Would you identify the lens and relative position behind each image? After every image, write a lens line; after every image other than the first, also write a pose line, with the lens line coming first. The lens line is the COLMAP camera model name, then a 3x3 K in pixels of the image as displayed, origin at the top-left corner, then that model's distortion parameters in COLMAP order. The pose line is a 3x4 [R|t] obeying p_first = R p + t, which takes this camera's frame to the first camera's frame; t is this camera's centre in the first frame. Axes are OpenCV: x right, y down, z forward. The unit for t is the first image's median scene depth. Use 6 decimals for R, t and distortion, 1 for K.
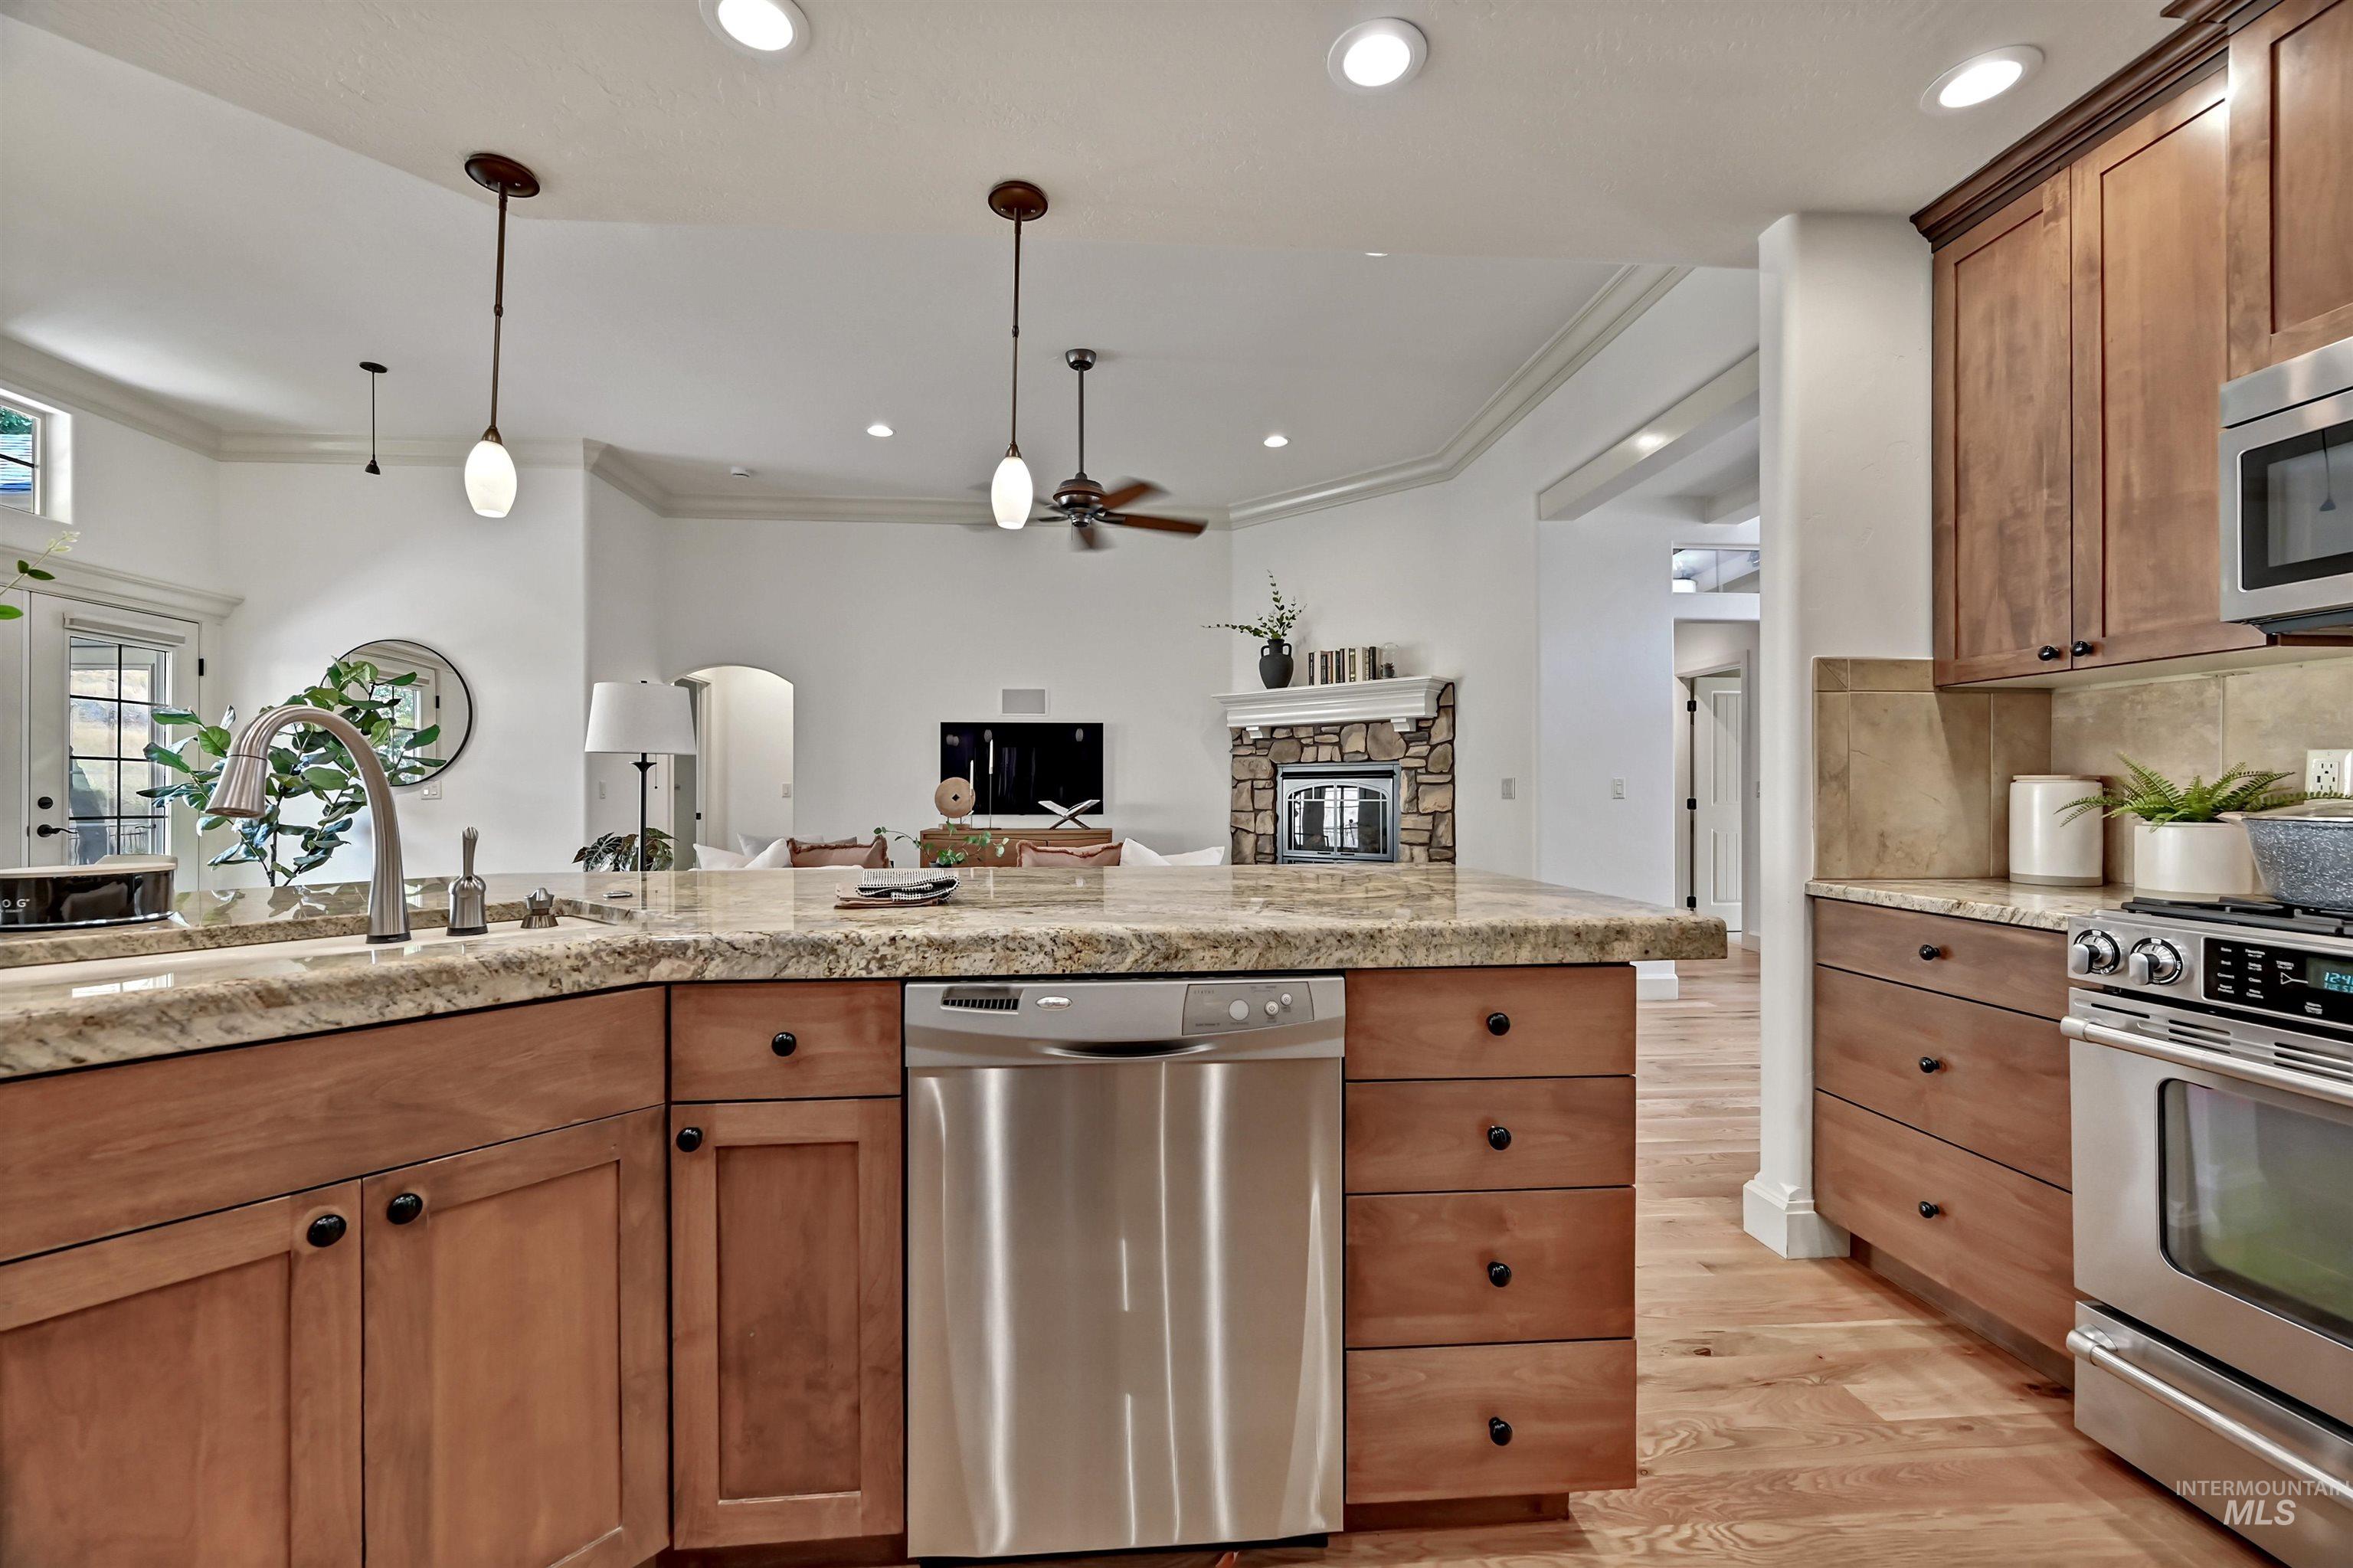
lens RADIAL K [[973.2, 0, 1172.2], [0, 973.2, 793.8], [0, 0, 1]] dist [-0.000043, -0.000001]
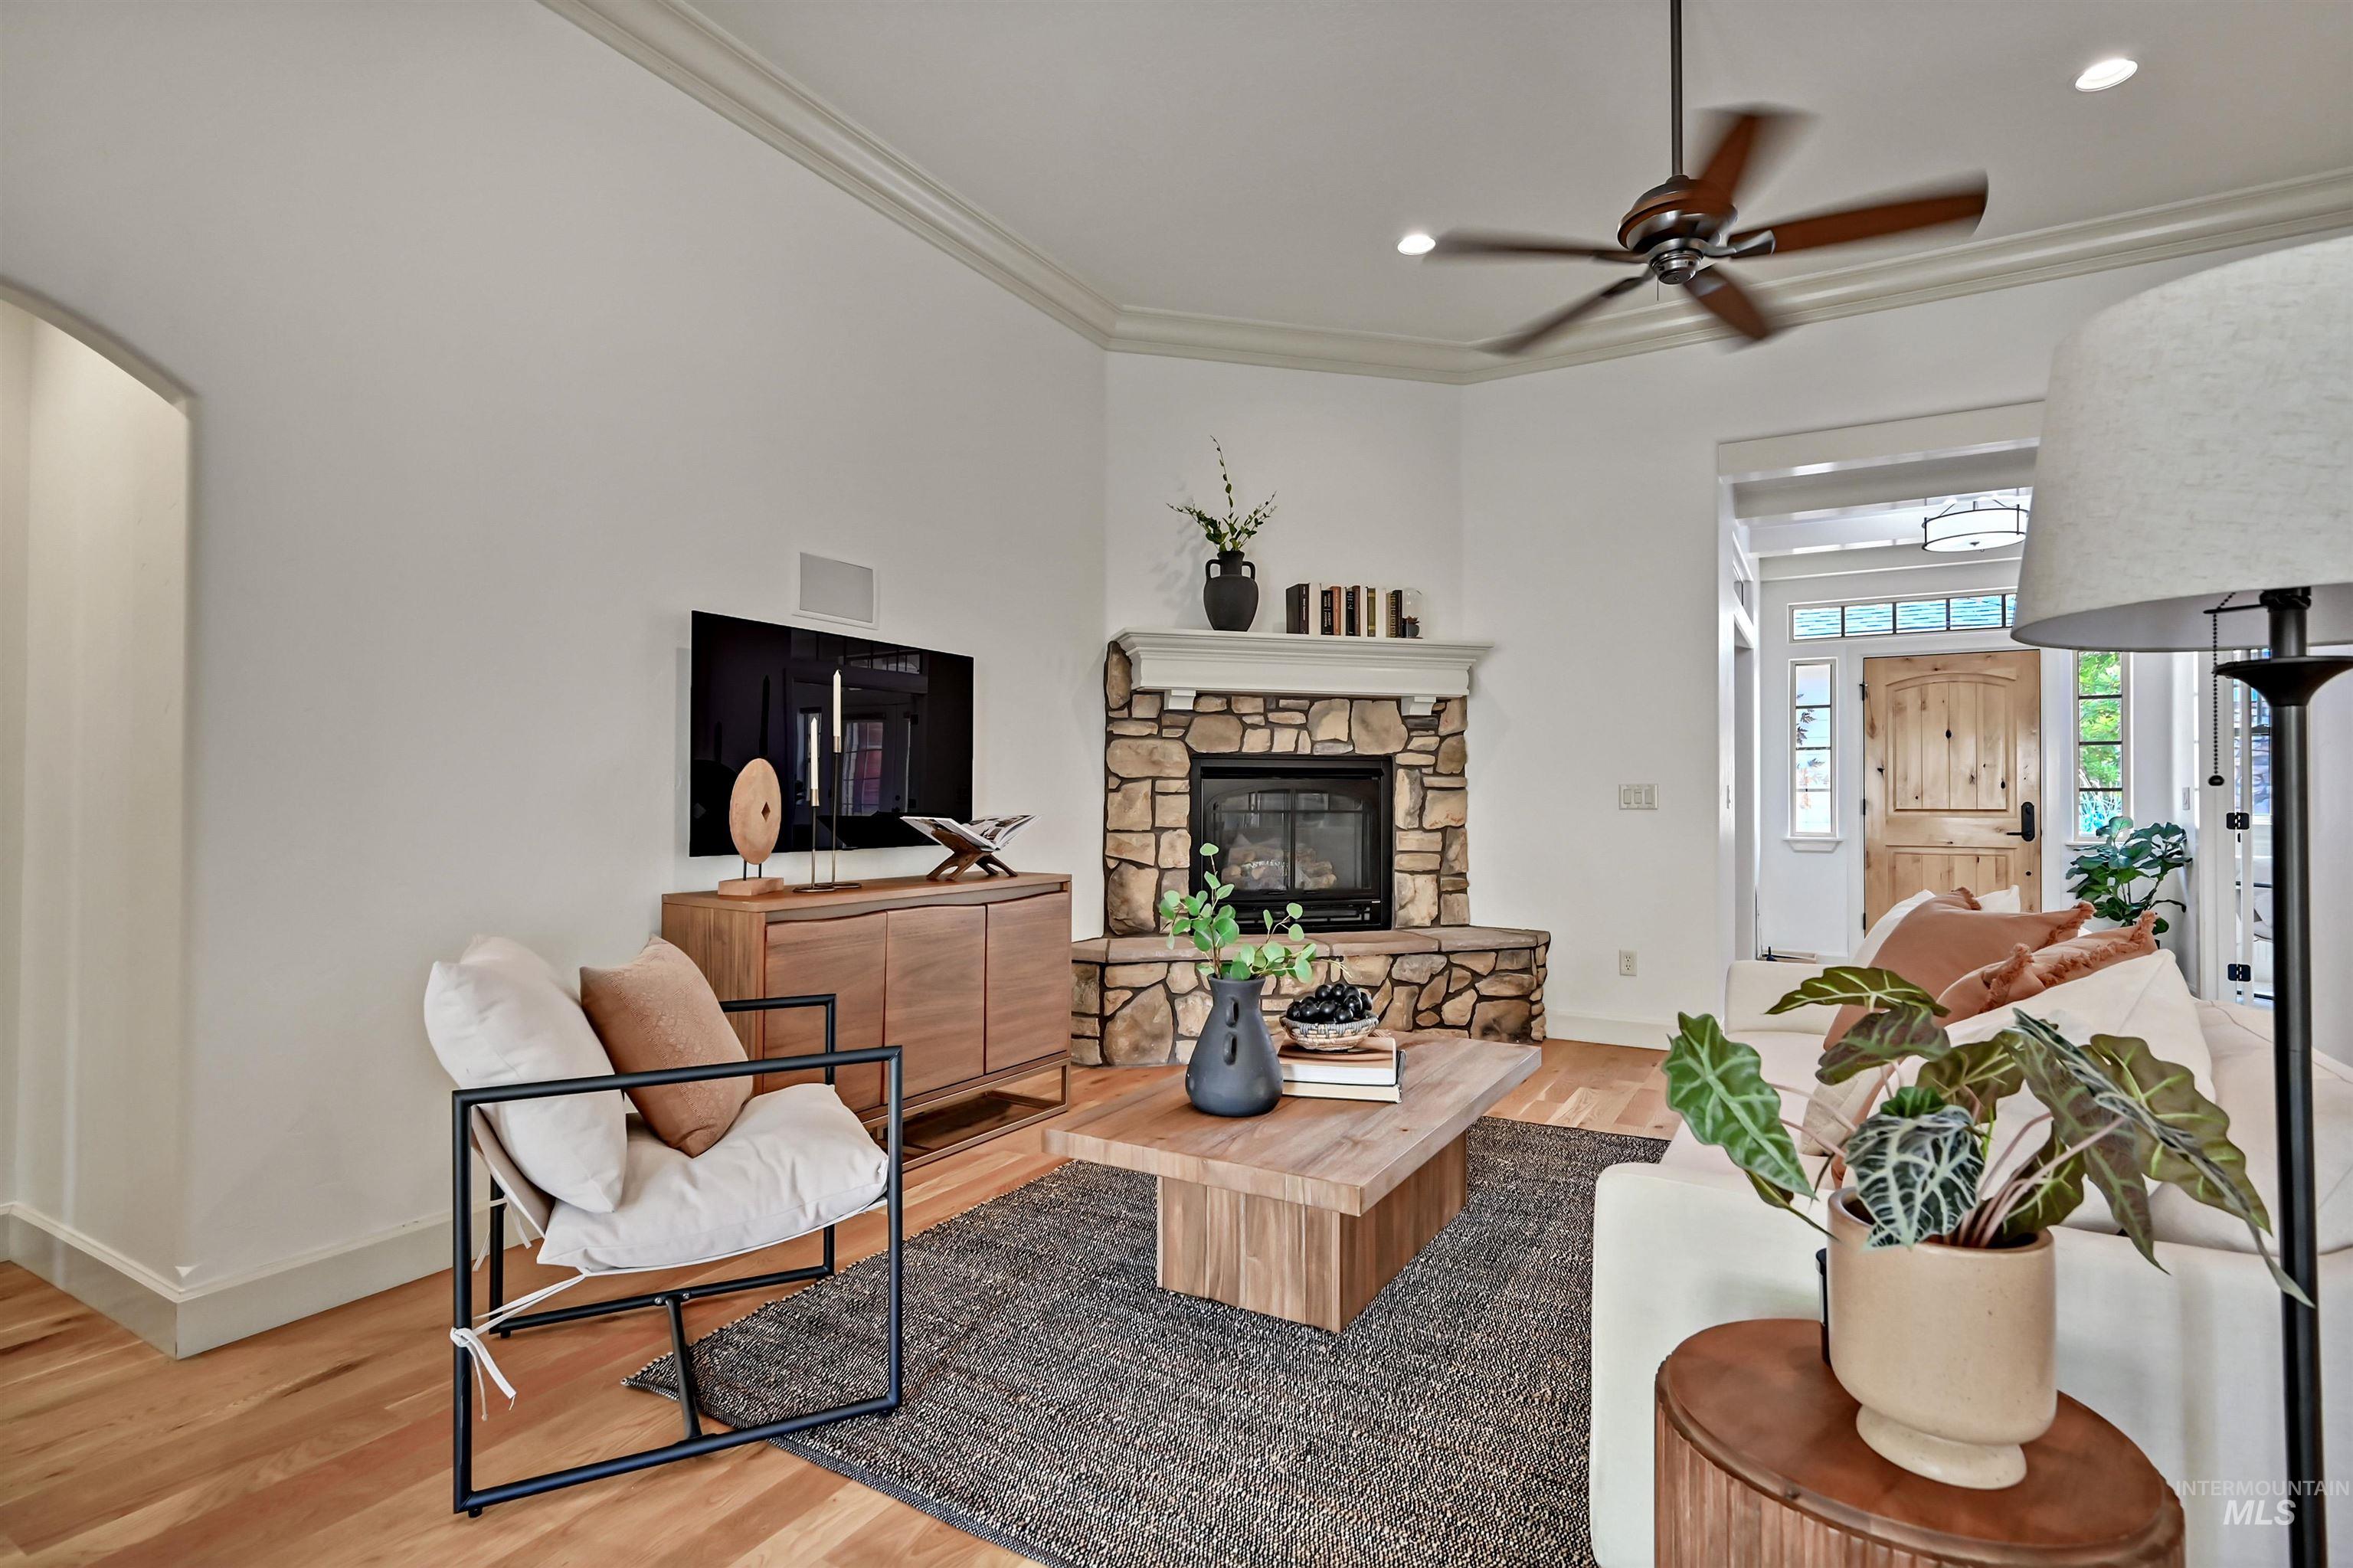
lens RADIAL K [[1141.2, 0, 1175.5], [0, 1141.2, 781.3], [0, 0, 1]] dist [0.000070, 0.000005]
pose [[0.576261, 0.015729, 0.817115, -0.517275], [-0.004893, 0.999863, -0.015796, -0.001412], [-0.817251, 0.005104, 0.576259, 0.630144]]
